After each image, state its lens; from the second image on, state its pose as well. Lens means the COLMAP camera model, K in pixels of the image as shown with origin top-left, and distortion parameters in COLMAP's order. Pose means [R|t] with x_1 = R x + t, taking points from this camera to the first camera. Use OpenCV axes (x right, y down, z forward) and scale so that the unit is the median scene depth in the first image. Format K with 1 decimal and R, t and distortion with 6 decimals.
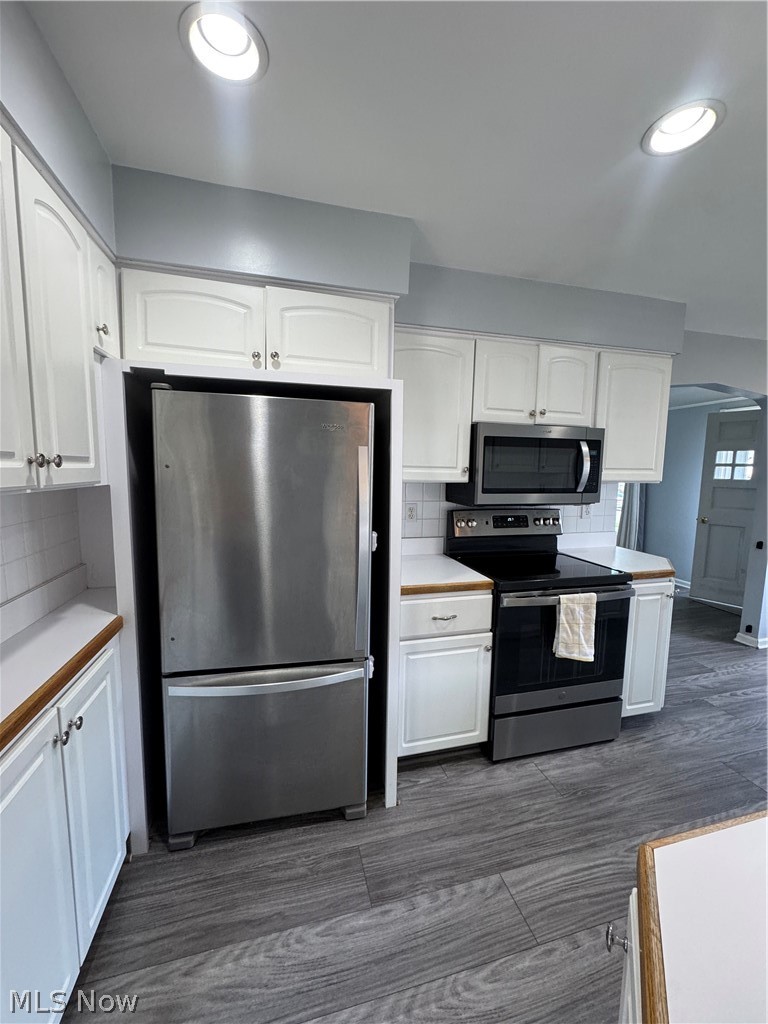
lens RADIAL K [[407.0, 0, 384.0], [0, 407.0, 512.0], [0, 0, 1]] dist [-0.001533, 0.000140]
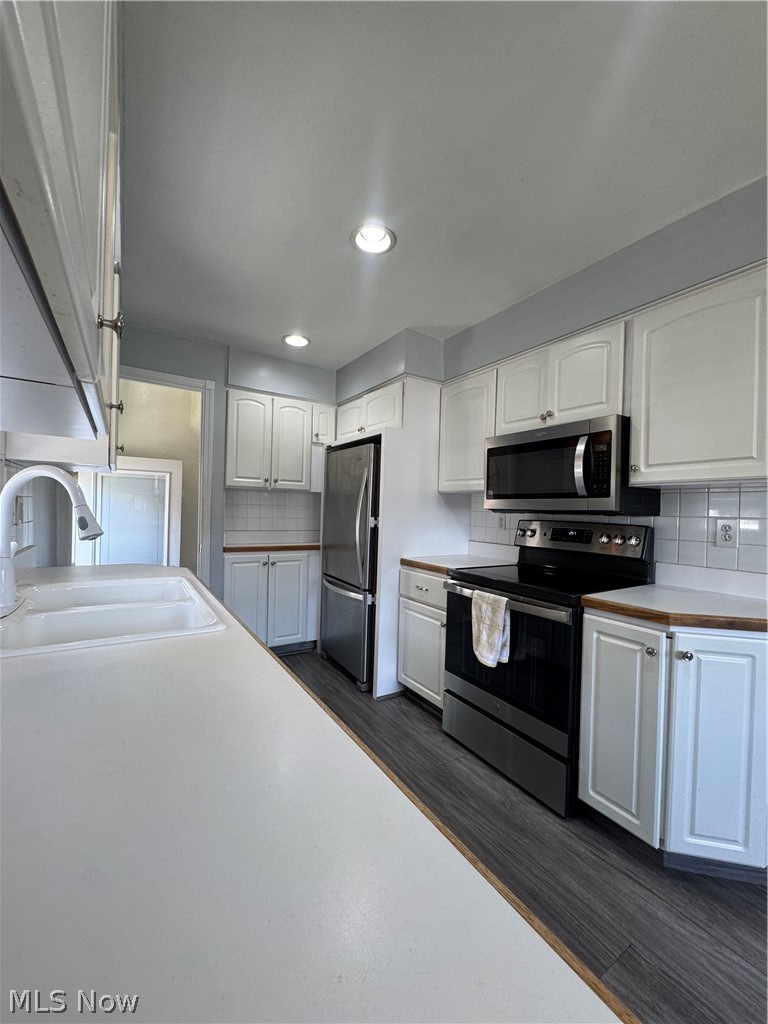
lens RADIAL K [[407.0, 0, 384.0], [0, 407.0, 512.0], [0, 0, 1]] dist [-0.001533, 0.000140]
pose [[0.303500, 0.000590, -0.952831, 1.308397], [-0.126236, 0.991210, -0.039596, 0.075282], [0.944432, 0.132299, 0.300907, 0.423782]]
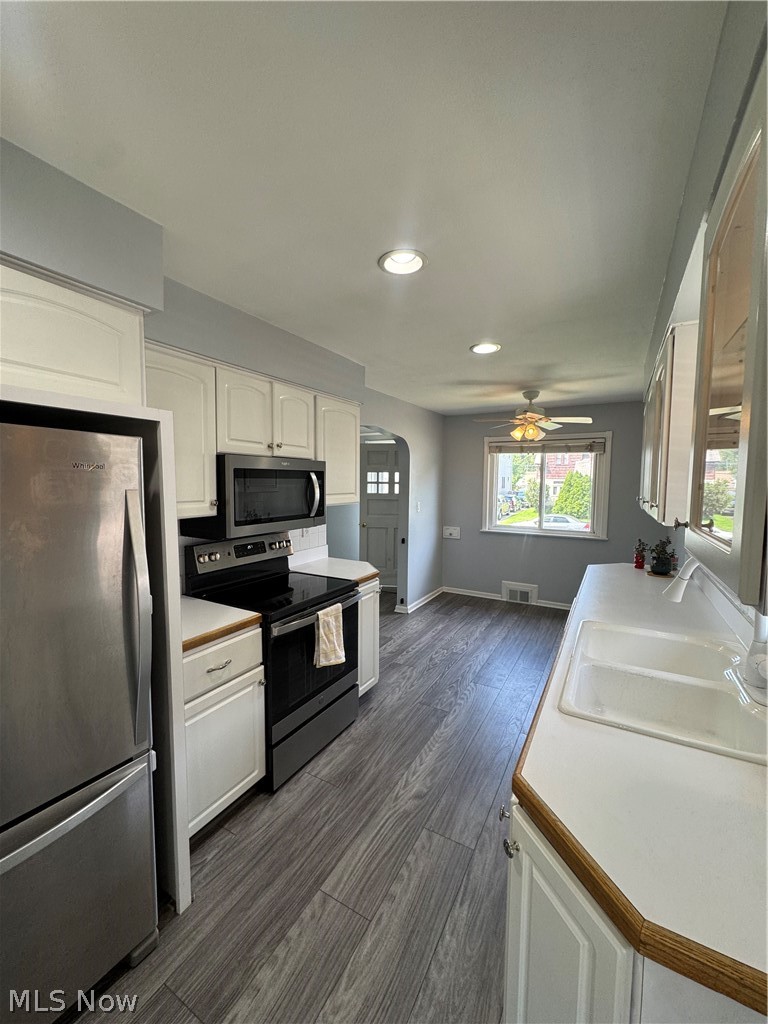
lens RADIAL K [[407.9, 0, 384.0], [0, 407.9, 514.0], [0, 0, 1]] dist [-0.001505, 0.000186]
pose [[0.703091, -0.067767, 0.707863, -0.208610], [0.081174, 0.996590, 0.014782, -0.064858], [-0.706451, 0.047067, 0.706195, 0.062527]]
